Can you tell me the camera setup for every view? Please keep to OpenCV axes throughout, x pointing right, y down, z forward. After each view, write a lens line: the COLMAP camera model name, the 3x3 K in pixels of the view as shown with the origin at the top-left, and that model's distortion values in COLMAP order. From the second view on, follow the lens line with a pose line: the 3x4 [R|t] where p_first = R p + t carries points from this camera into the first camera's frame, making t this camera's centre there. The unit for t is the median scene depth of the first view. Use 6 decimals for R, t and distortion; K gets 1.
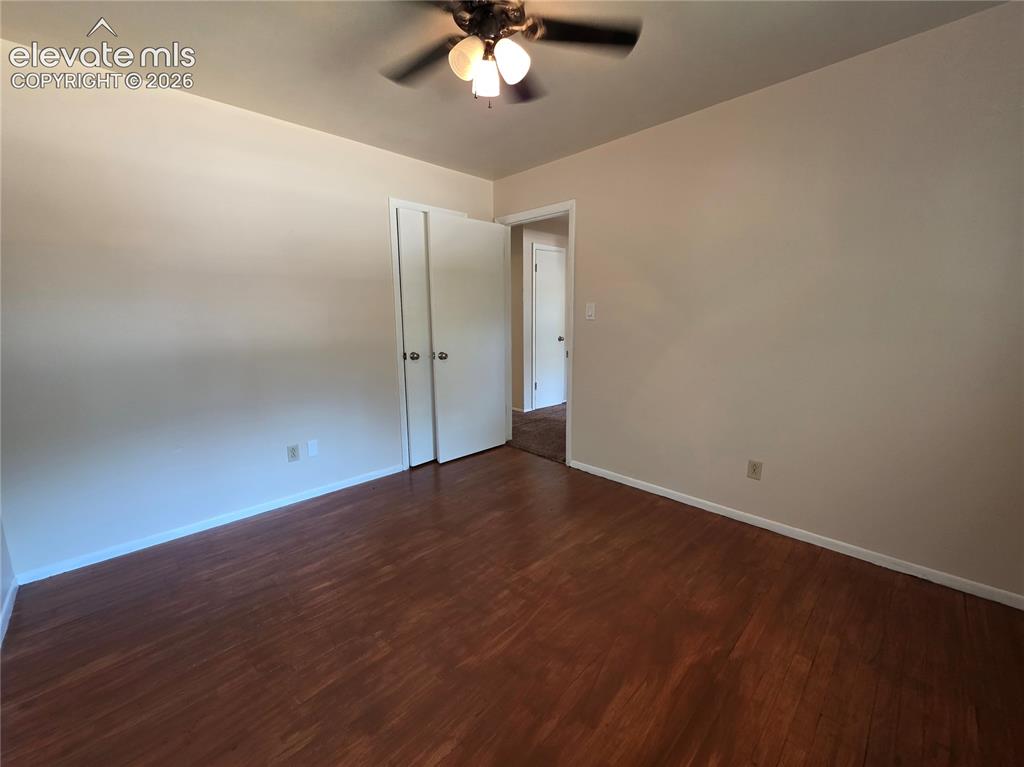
lens RADIAL K [[410.2, 0, 512.2], [0, 410.2, 383.1], [0, 0, 1]] dist [0.004107, -0.000772]
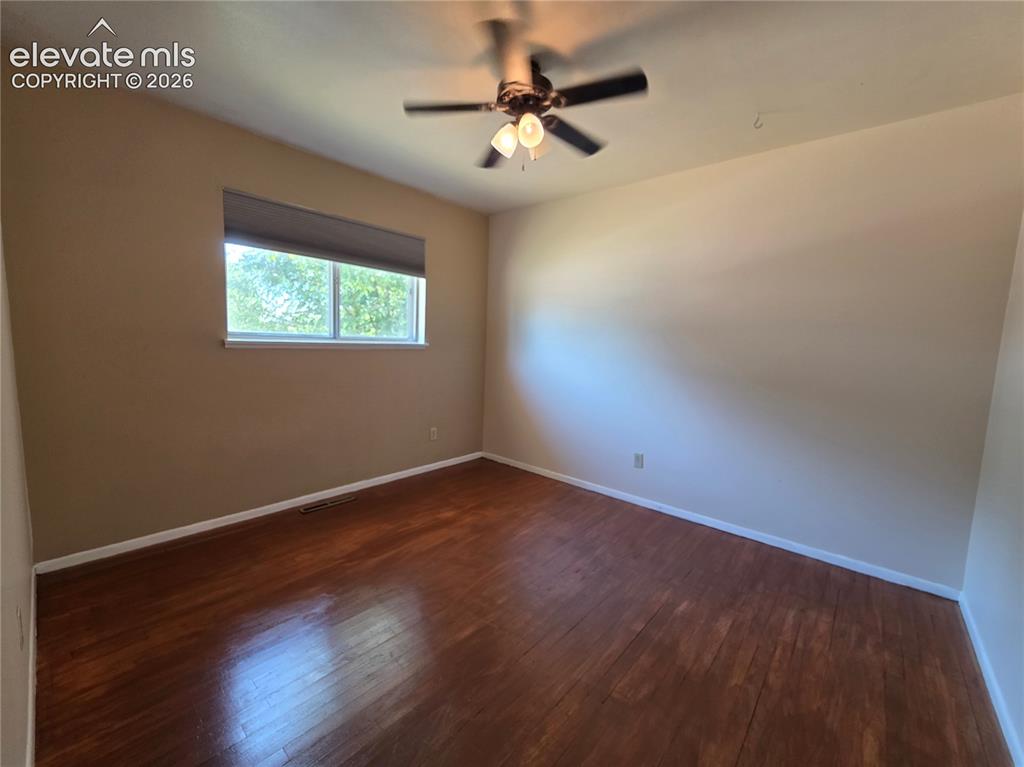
lens RADIAL K [[410.2, 0, 509.2], [0, 410.2, 379.6], [0, 0, 1]] dist [0.004107, -0.000772]
pose [[-0.997263, -0.016793, -0.072002, 0.051941], [-0.035920, 0.961253, 0.273317, -0.358783], [0.064622, 0.275155, -0.959225, 2.103287]]
